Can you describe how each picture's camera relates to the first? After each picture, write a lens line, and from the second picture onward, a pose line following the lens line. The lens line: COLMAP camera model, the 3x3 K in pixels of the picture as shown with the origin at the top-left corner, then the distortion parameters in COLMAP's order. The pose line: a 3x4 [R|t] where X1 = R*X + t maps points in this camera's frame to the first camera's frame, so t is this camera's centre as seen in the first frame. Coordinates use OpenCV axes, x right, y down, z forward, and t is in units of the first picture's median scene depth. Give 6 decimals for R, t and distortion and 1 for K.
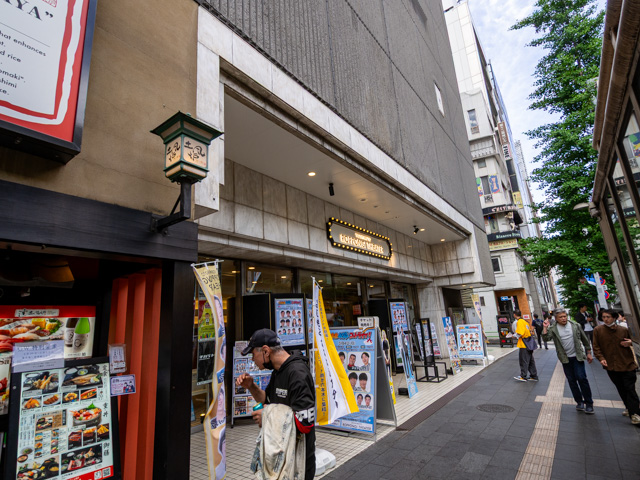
lens RADIAL K [[341.0, 0, 318.2], [0, 341.0, 240.1], [0, 0, 1]] dist [0.004359, -0.006065]
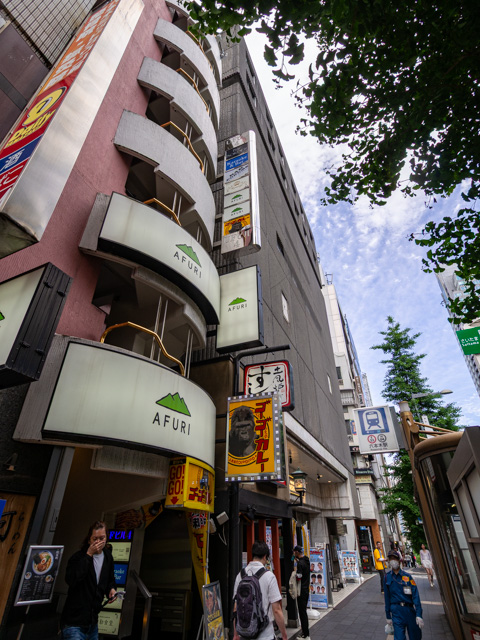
lens RADIAL K [[341.0, 0, 239.6], [0, 341.0, 319.3], [0, 0, 1]] dist [0.004359, -0.006065]
pose [[0.972447, 0.175428, 0.153532, -0.337004], [-0.115208, 0.934178, -0.337695, -0.106242], [-0.202667, 0.310702, 0.928650, -0.466178]]
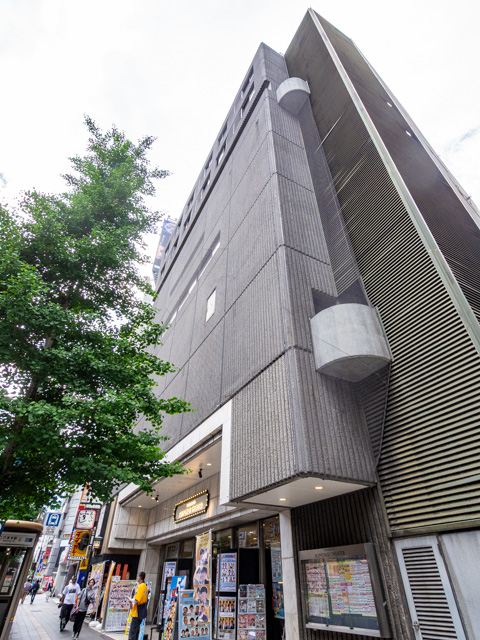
lens RADIAL K [[341.0, 0, 243.4], [0, 341.0, 321.7], [0, 0, 1]] dist [0.004359, -0.006065]
pose [[-0.413427, -0.507752, -0.755821, 1.034436], [0.245375, 0.737246, -0.629491, 0.261602], [0.876852, -0.445709, -0.180208, 1.244117]]
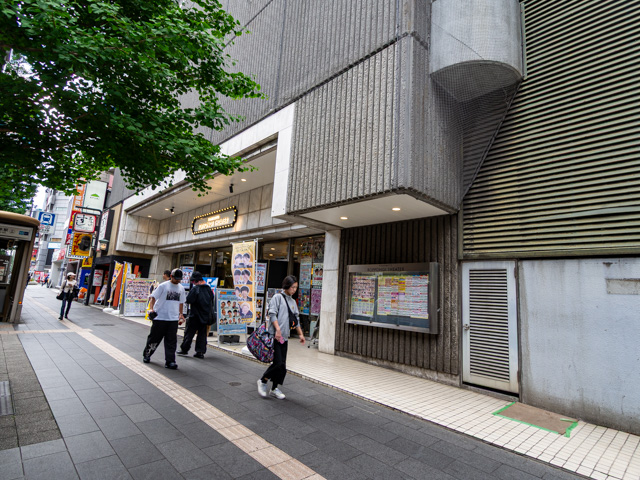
lens RADIAL K [[341.0, 0, 317.6], [0, 341.0, 240.7], [0, 0, 1]] dist [0.004359, -0.006065]
pose [[-0.171855, -0.107277, -0.979264, 0.958837], [0.189713, 0.971842, -0.139758, 0.240706], [0.966682, -0.209797, -0.146664, 1.106339]]
